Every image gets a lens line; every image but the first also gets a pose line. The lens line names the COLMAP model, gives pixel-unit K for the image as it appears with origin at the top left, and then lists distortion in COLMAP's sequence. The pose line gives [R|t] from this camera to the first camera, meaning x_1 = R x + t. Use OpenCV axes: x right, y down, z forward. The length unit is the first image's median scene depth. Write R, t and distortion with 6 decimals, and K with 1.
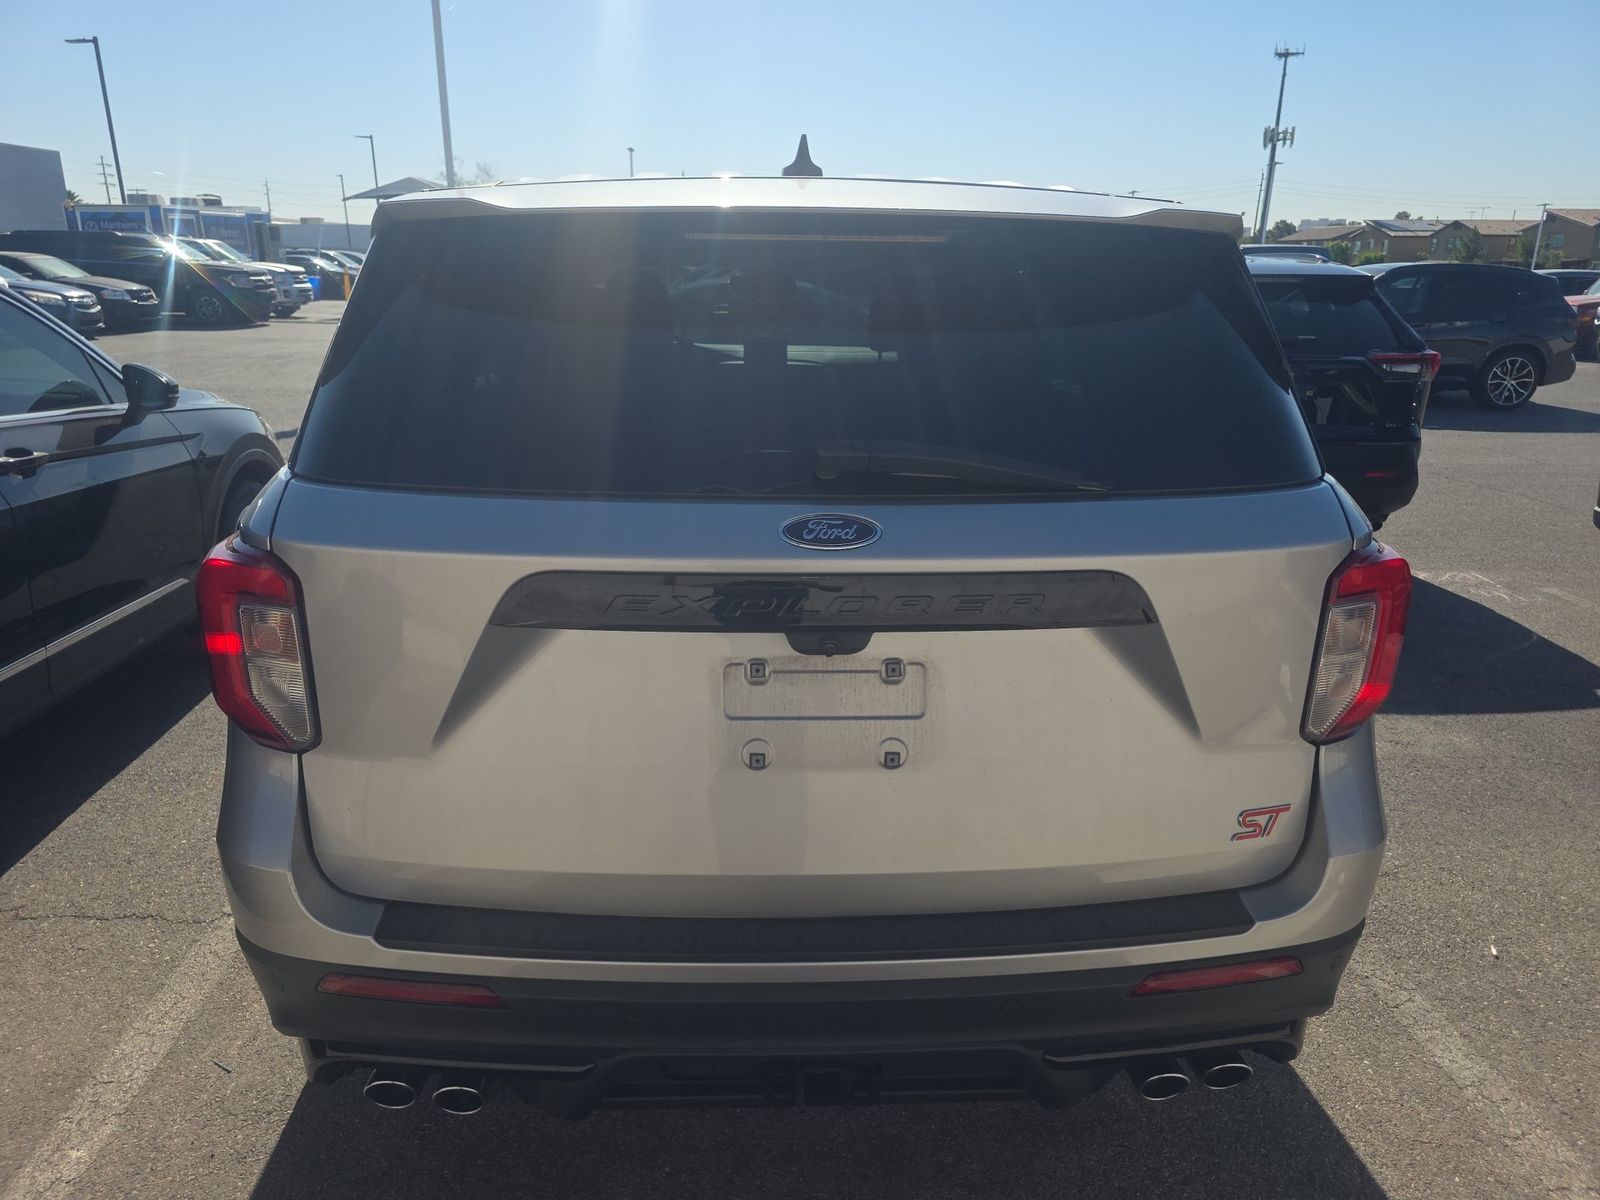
lens RADIAL K [[1116.5, 0, 800.0], [0, 1116.5, 600.0], [0, 0, 1]] dist [0.069348, -0.001559]
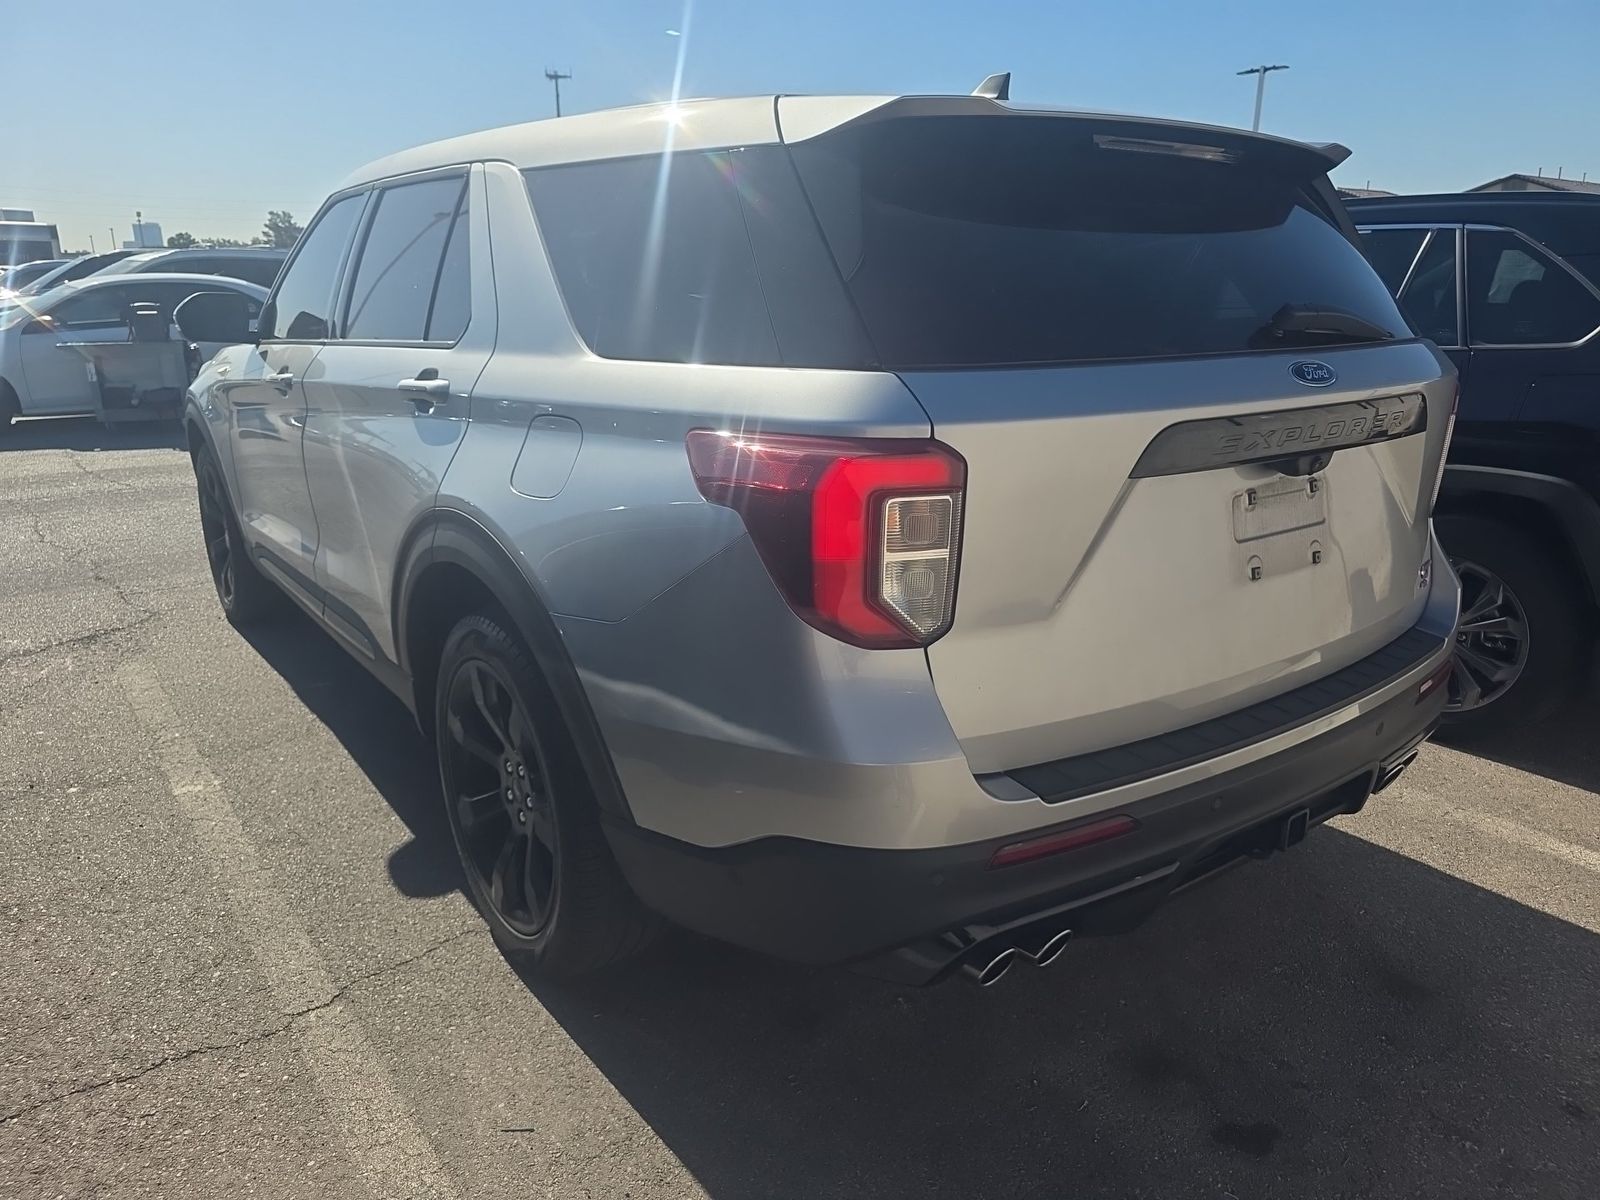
lens RADIAL K [[1116.5, 0, 800.0], [0, 1116.5, 600.0], [0, 0, 1]] dist [0.069348, -0.001559]
pose [[0.818260, -0.162208, 0.551488, -1.106612], [0.166723, 0.985093, 0.042371, 0.036412], [-0.550140, 0.057275, 0.833106, 0.241869]]
